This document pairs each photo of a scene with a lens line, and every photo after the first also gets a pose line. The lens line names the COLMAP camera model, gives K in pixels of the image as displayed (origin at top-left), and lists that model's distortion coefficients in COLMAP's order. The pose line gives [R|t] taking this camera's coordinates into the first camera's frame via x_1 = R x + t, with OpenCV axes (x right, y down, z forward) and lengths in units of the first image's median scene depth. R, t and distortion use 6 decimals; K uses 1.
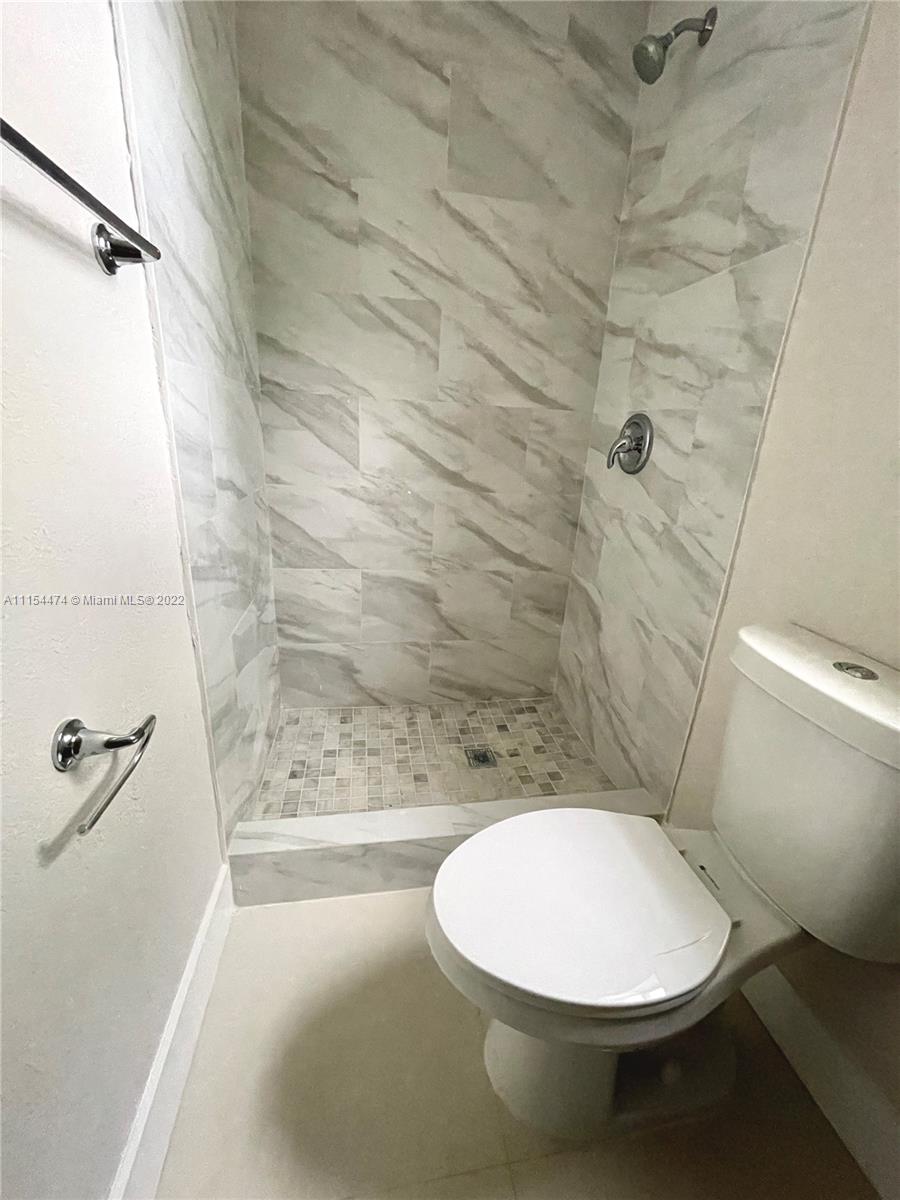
lens RADIAL K [[483.1, 0, 448.1], [0, 483.1, 601.1], [0, 0, 1]] dist [-0.001179, -0.000007]
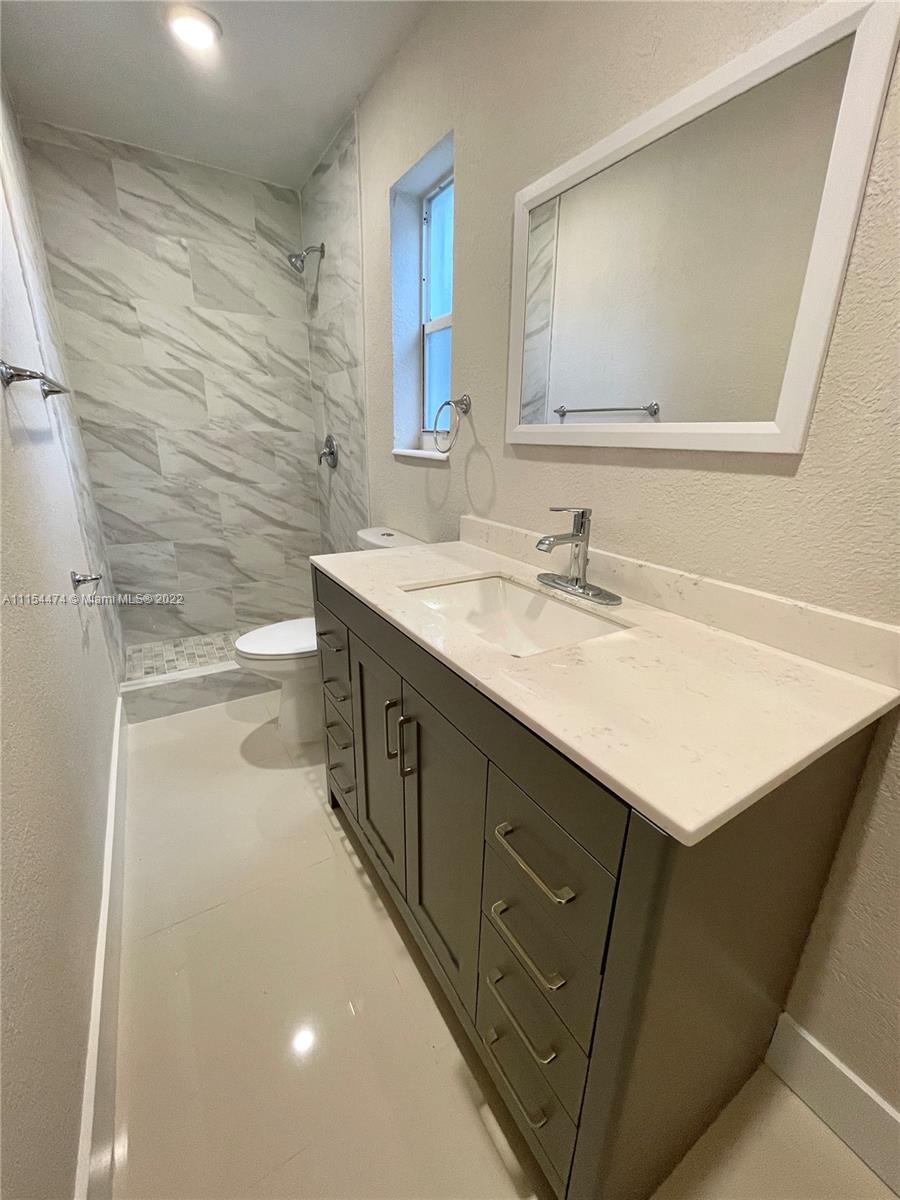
lens RADIAL K [[483.1, 0, 445.0], [0, 483.1, 592.5], [0, 0, 1]] dist [-0.001179, -0.000007]
pose [[0.924986, -0.148966, 0.349585, 0.057314], [0.152370, 0.988161, 0.017914, 0.207024], [-0.348115, 0.036696, 0.936733, -0.738231]]
